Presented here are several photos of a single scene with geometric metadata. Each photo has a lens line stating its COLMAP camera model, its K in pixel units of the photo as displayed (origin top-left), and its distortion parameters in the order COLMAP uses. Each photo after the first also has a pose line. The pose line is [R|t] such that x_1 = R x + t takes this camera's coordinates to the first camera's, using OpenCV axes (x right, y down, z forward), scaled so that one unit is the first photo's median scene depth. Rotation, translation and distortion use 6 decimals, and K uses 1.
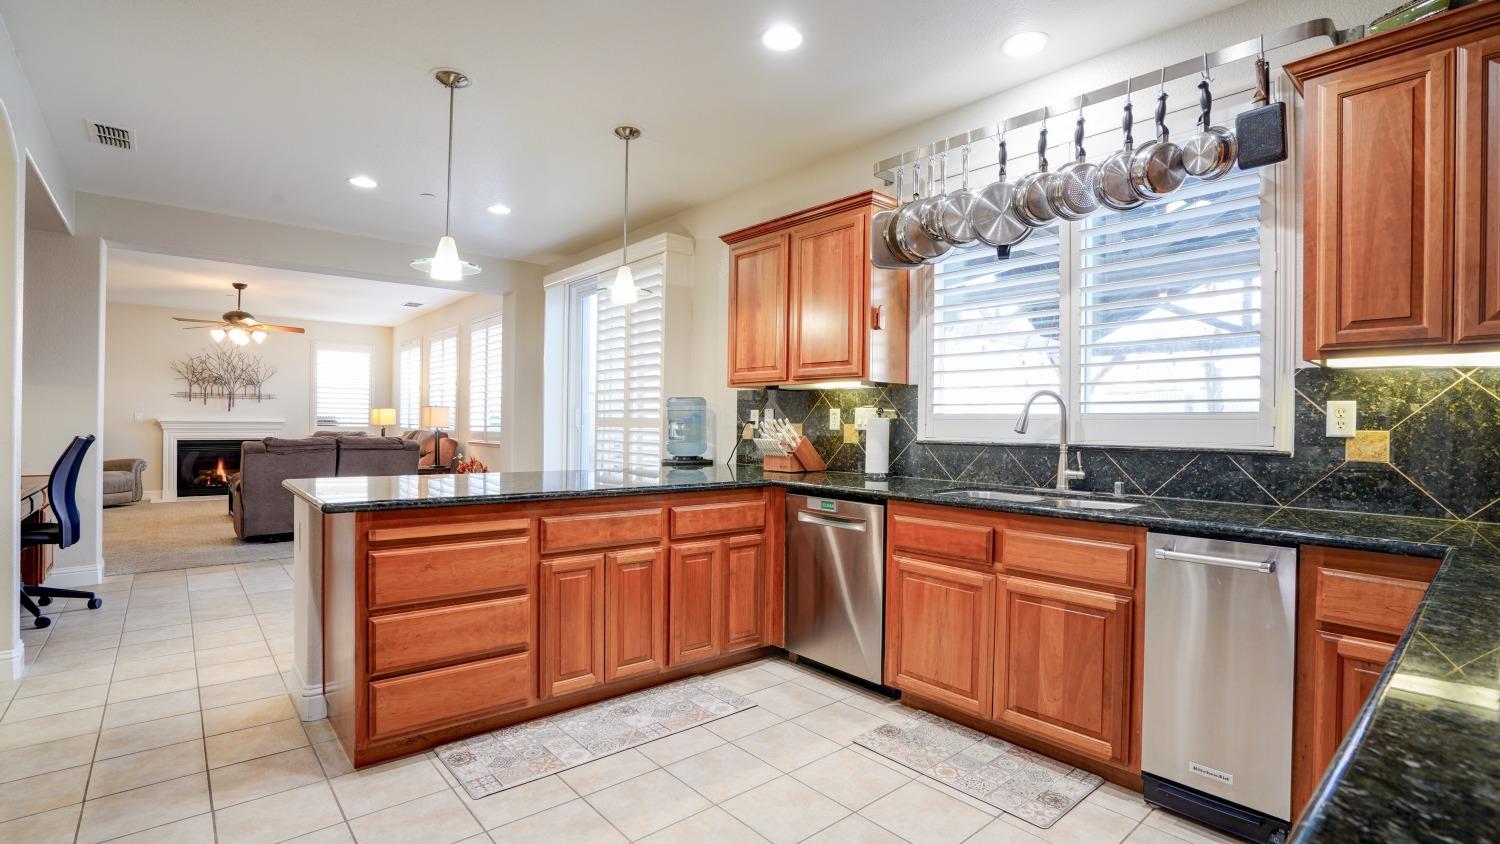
lens RADIAL K [[689.9, 0, 748.4], [0, 689.9, 426.5], [0, 0, 1]] dist [-0.052634, 0.014806]
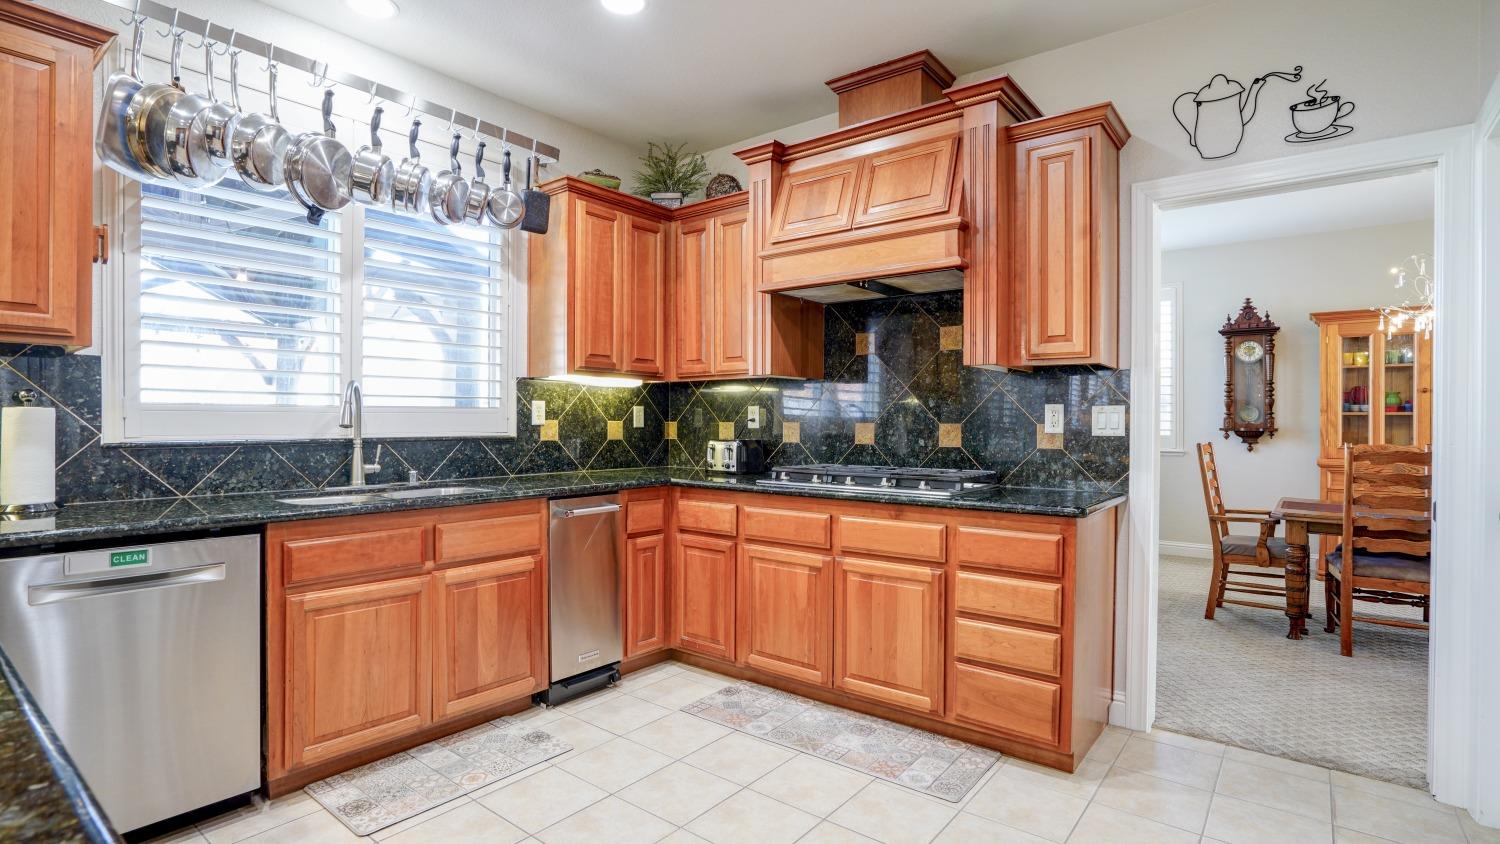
lens RADIAL K [[723.8, 0, 751.5], [0, 723.8, 427.8], [0, 0, 1]] dist [-0.034885, 0.004458]
pose [[-0.194127, -0.023335, 0.980699, -0.703424], [-0.002890, 0.999726, 0.023216, -0.014835], [-0.980972, 0.001673, -0.194141, 0.733960]]
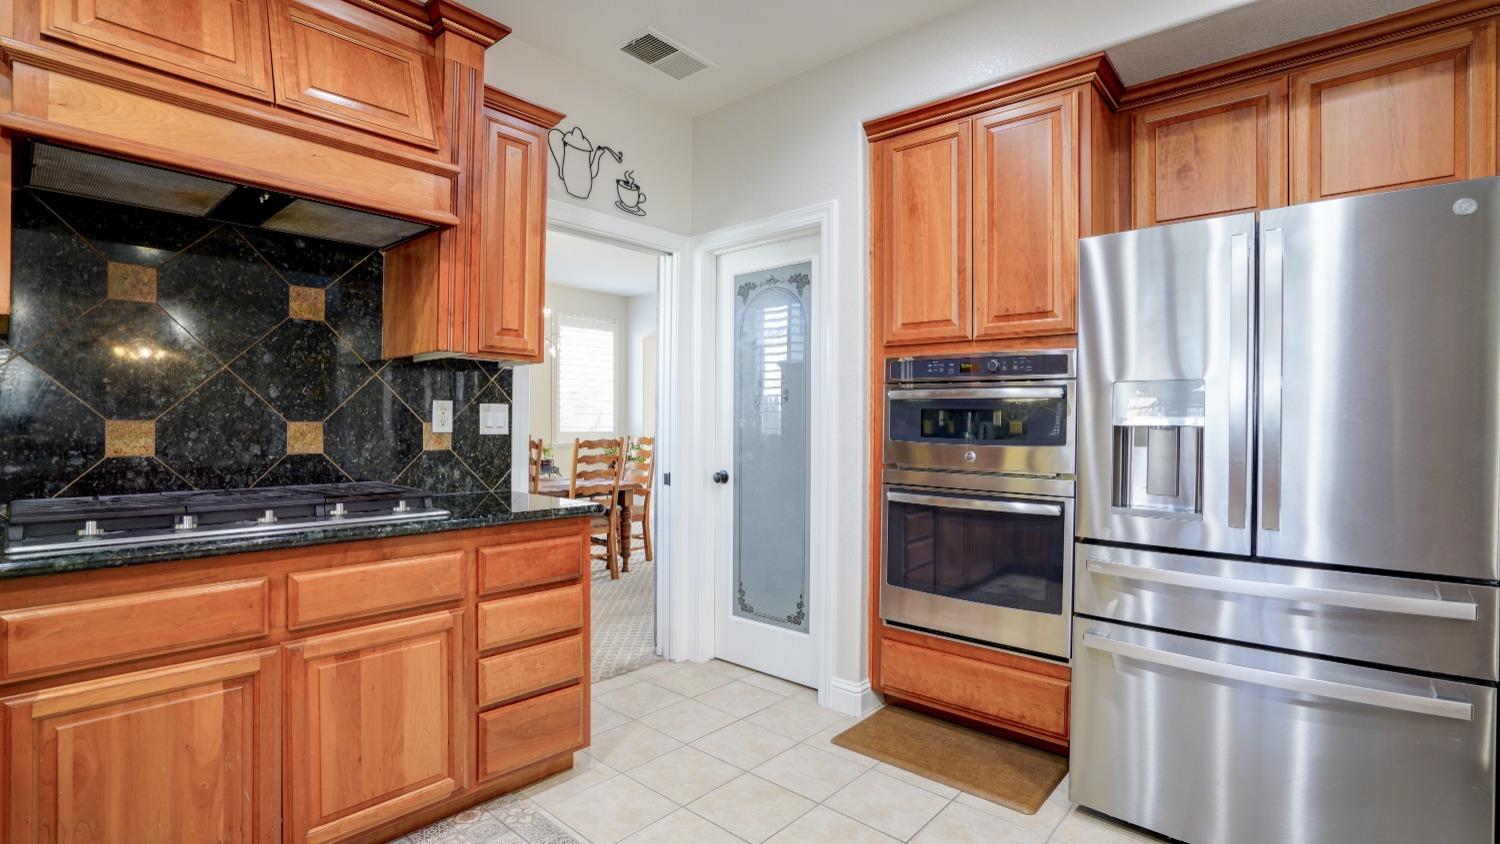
lens RADIAL K [[689.9, 0, 743.2], [0, 689.9, 425.3], [0, 0, 1]] dist [-0.052634, 0.014806]
pose [[-0.990752, -0.023275, -0.133673, 0.048446], [-0.024412, 0.999678, 0.006873, -0.008504], [0.133470, 0.010072, -0.991002, 1.073587]]
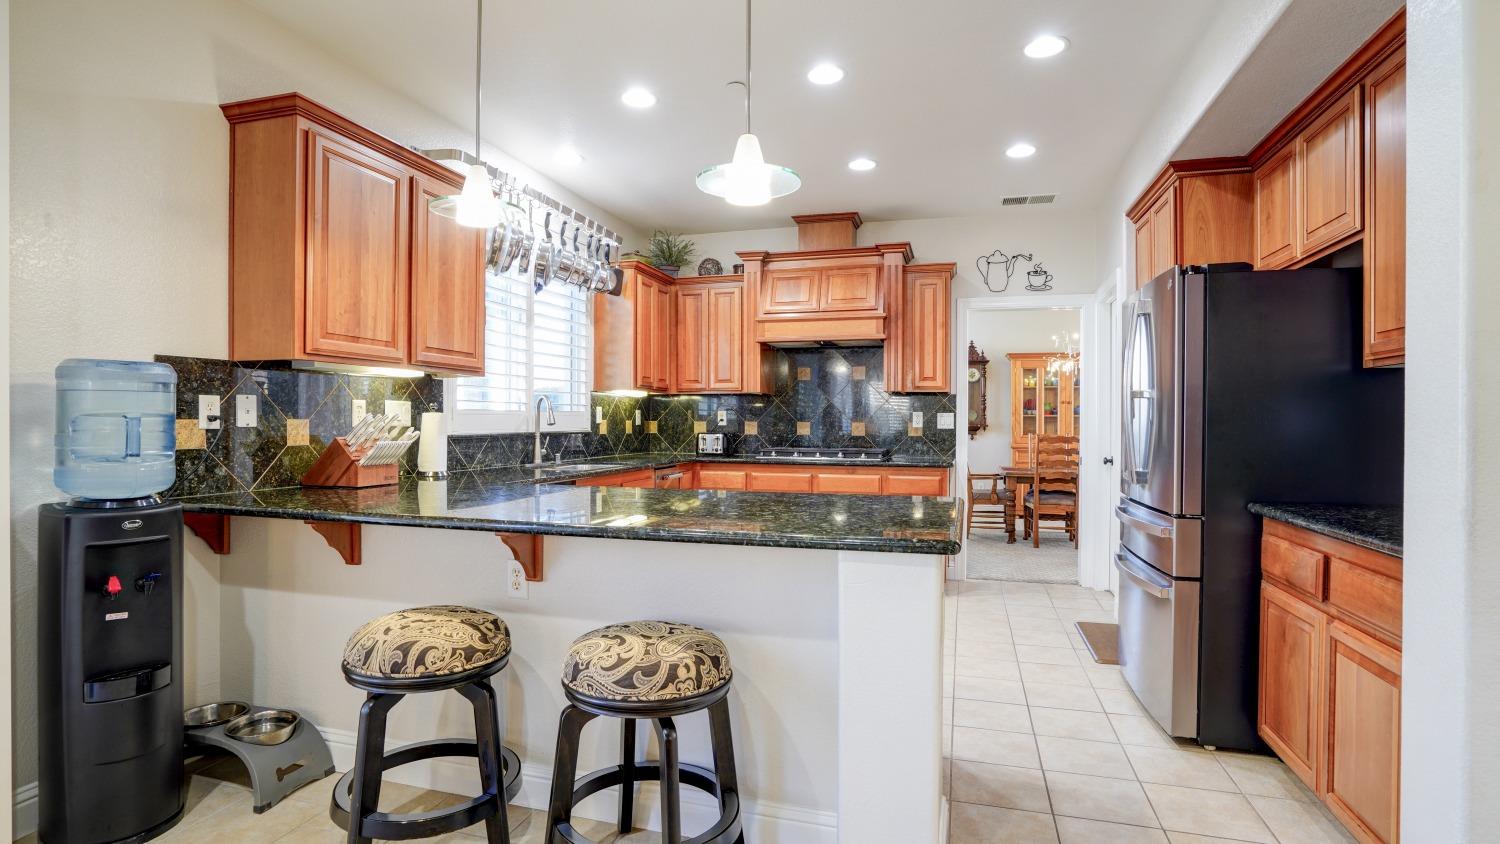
lens RADIAL K [[723.8, 0, 764.6], [0, 723.8, 423.2], [0, 0, 1]] dist [-0.034885, 0.004458]
pose [[-0.555371, -0.019756, 0.831368, -1.213915], [-0.009082, 0.999802, 0.017692, -0.027367], [-0.831553, 0.002275, -0.555441, 1.626693]]
